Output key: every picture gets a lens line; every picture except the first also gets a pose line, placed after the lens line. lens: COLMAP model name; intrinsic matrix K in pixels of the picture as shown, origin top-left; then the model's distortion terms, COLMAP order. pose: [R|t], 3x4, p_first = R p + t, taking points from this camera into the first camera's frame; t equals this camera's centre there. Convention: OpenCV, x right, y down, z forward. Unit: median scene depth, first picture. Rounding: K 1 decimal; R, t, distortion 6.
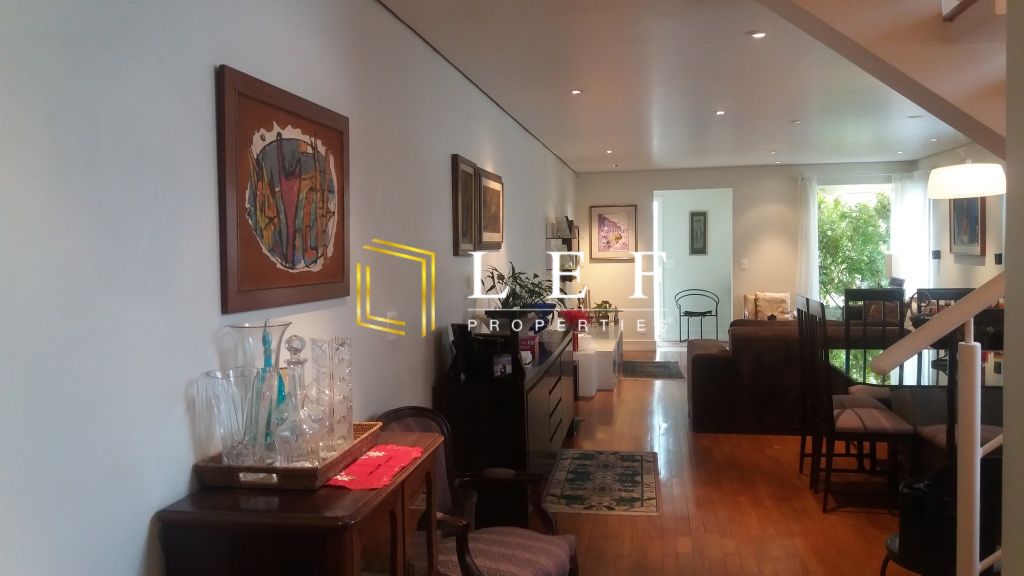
lens RADIAL K [[834.8, 0, 510.5], [0, 834.8, 282.2], [0, 0, 1]] dist [0.173365, -0.436522]
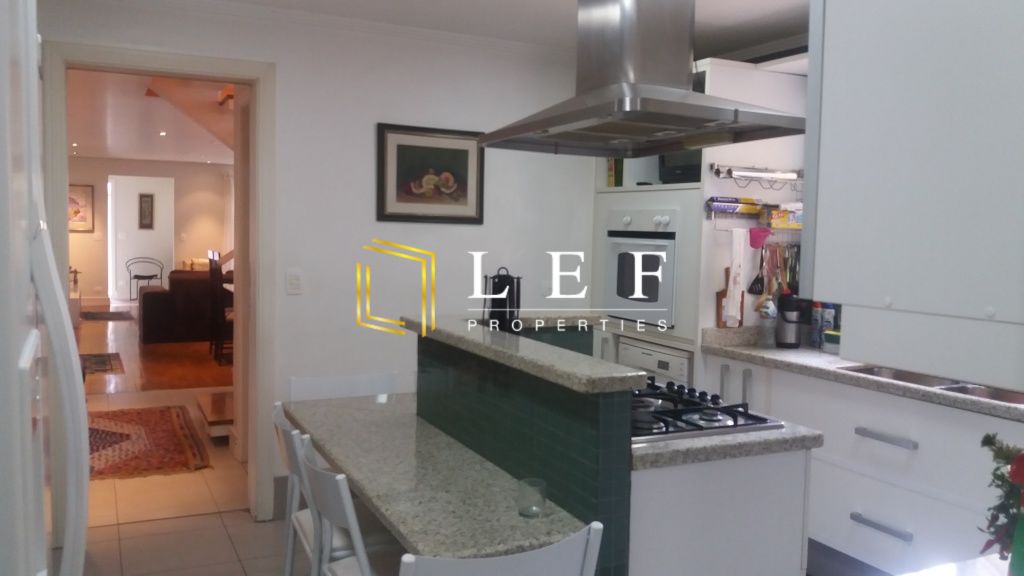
lens RADIAL K [[834.8, 0, 510.5], [0, 834.8, 282.2], [0, 0, 1]] dist [0.173365, -0.436522]
pose [[0.811091, 0.000618, 0.584919, -0.077615], [-0.011428, 0.999825, 0.014791, 0.022469], [-0.584808, -0.018682, 0.810957, -0.350617]]
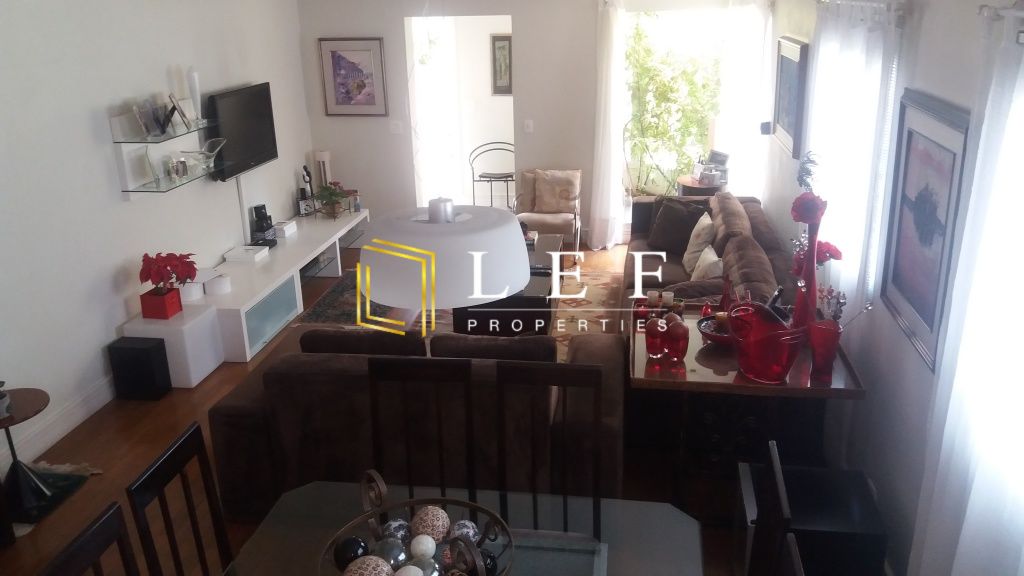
lens RADIAL K [[834.8, 0, 510.5], [0, 834.8, 282.2], [0, 0, 1]] dist [0.173365, -0.436522]
pose [[0.999718, -0.014045, 0.019154, 0.240286], [0.008108, 0.959783, 0.280624, -0.093513], [-0.022325, -0.280390, 0.959627, 0.259641]]
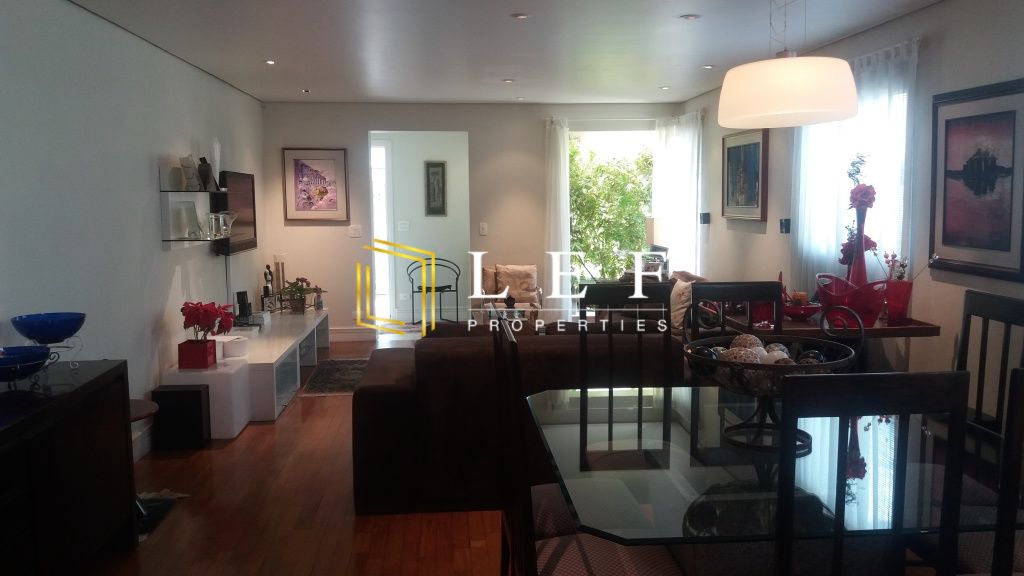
lens RADIAL K [[834.8, 0, 510.5], [0, 834.8, 282.2], [0, 0, 1]] dist [0.173365, -0.436522]
pose [[0.967730, -0.014871, 0.251549, 0.100602], [0.001355, 0.998550, 0.053820, -0.013096], [-0.251984, -0.051742, 0.966347, 0.225868]]
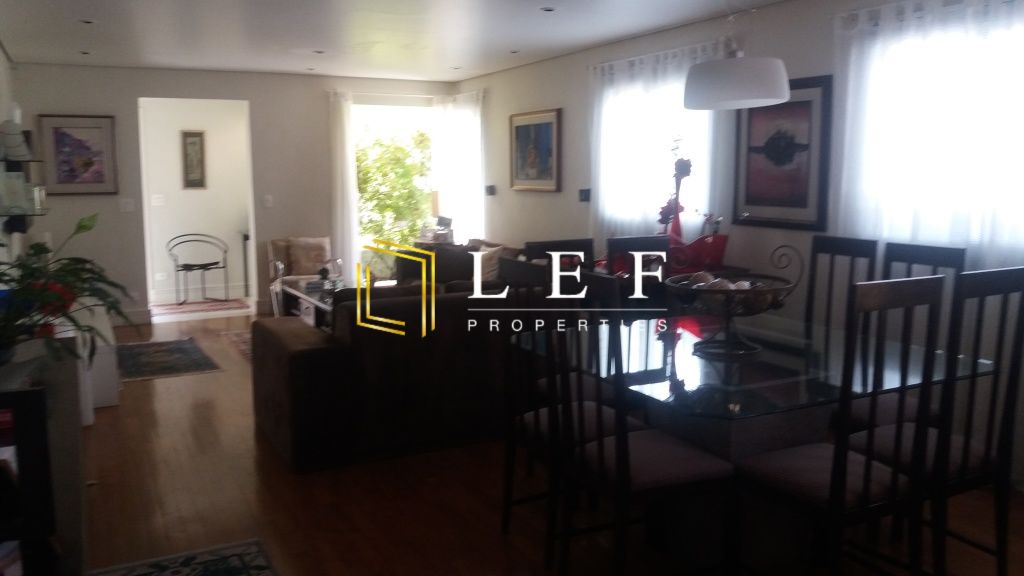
lens RADIAL K [[838.9, 0, 512.0], [0, 838.9, 288.0], [0, 0, 1]] dist [0.069122, -0.188662]
pose [[0.797006, -0.068526, 0.600071, -0.014916], [0.017525, 0.995748, 0.090434, -0.008061], [-0.603717, -0.061560, 0.794818, 0.238436]]
